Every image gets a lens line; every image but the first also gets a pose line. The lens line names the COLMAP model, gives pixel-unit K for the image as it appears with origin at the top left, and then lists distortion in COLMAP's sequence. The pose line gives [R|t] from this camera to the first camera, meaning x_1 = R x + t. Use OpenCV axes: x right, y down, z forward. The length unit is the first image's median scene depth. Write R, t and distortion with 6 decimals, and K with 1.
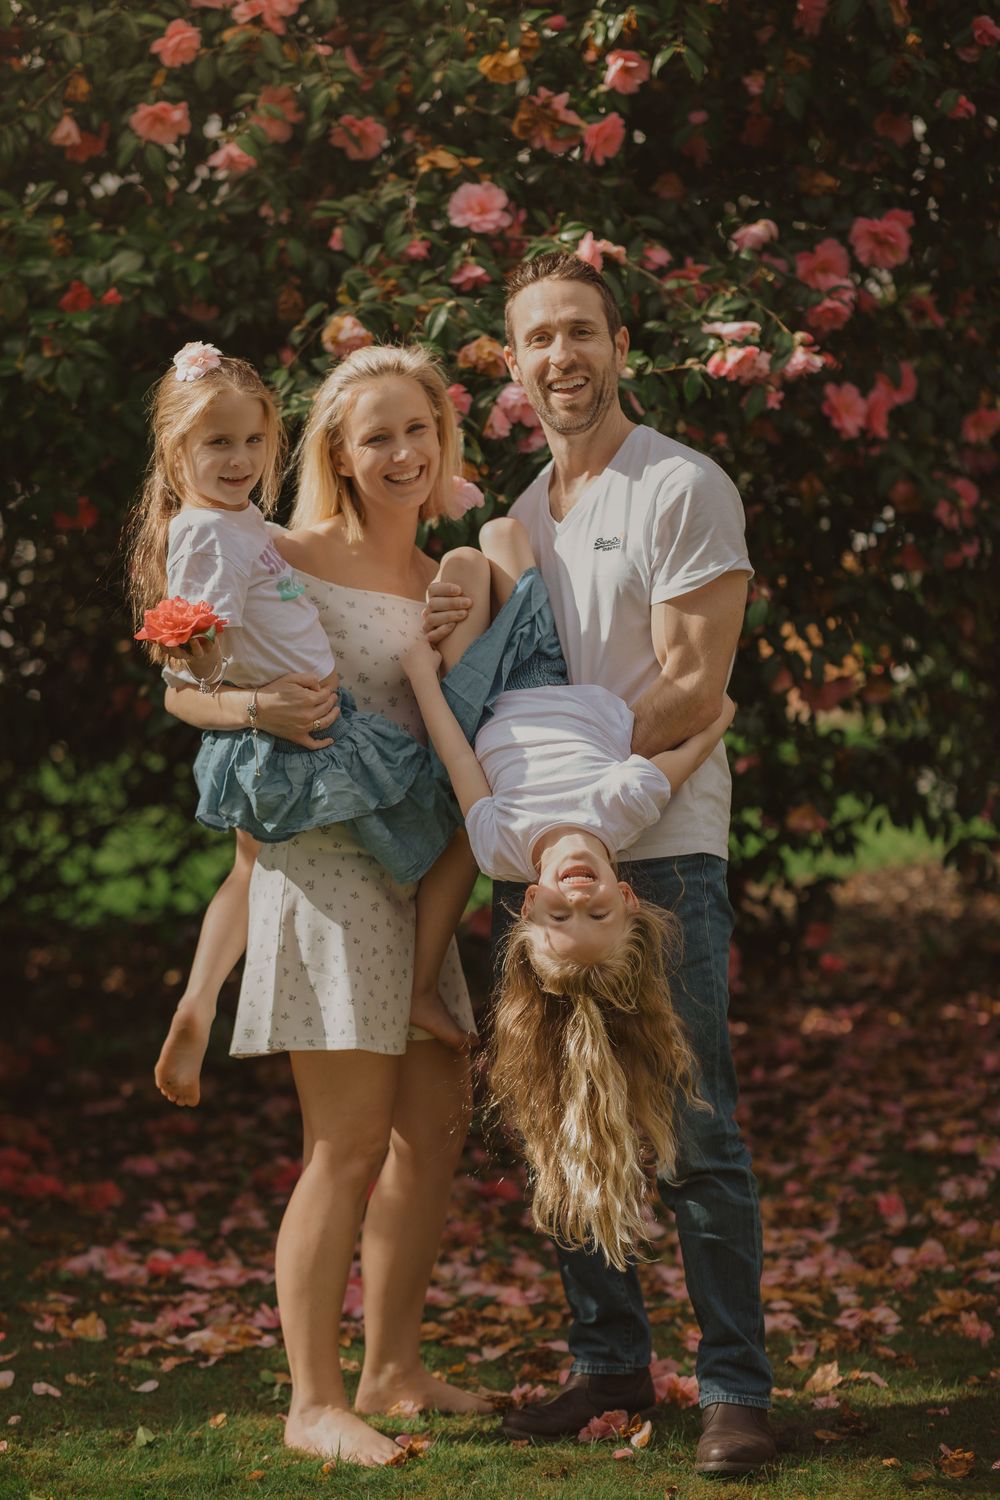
lens RADIAL K [[3876.5, 0, 496.9], [0, 3876.5, 729.5], [0, 0, 1]] dist [0.176701, -0.429356]
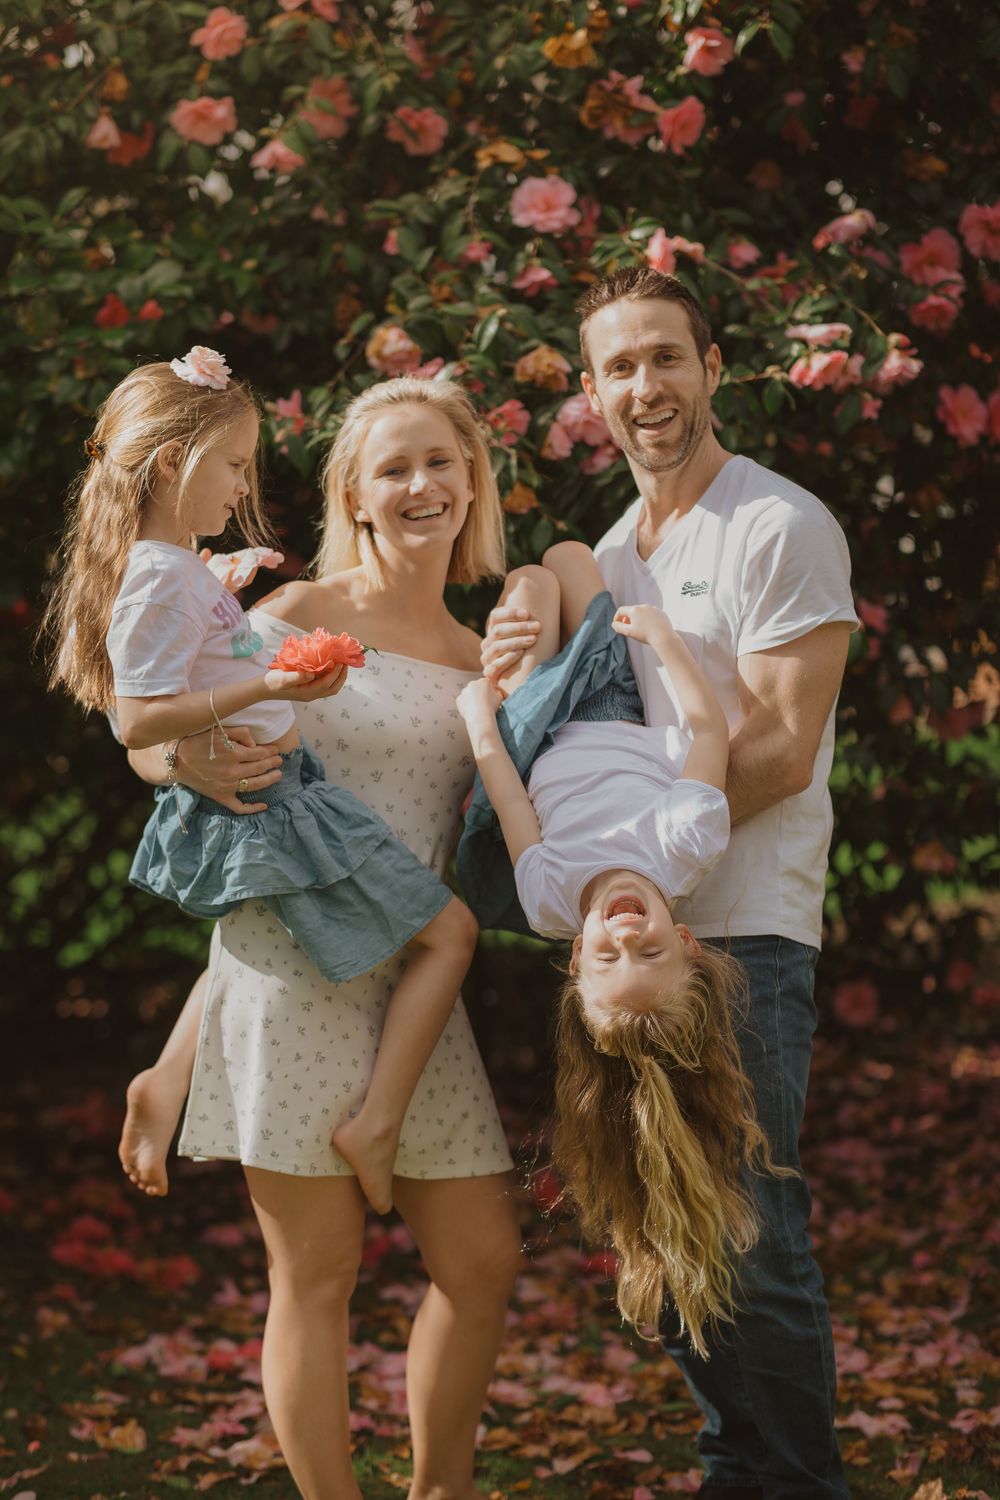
lens RADIAL K [[3817.3, 0, 500.0], [0, 3817.3, 750.0], [0, 0, 1]] dist [0.068848, 0.678521]
pose [[0.997699, -0.014137, -0.066304, 0.042332], [0.014952, 0.999818, 0.011815, -0.016632], [0.066125, -0.012779, 0.997730, 0.099981]]
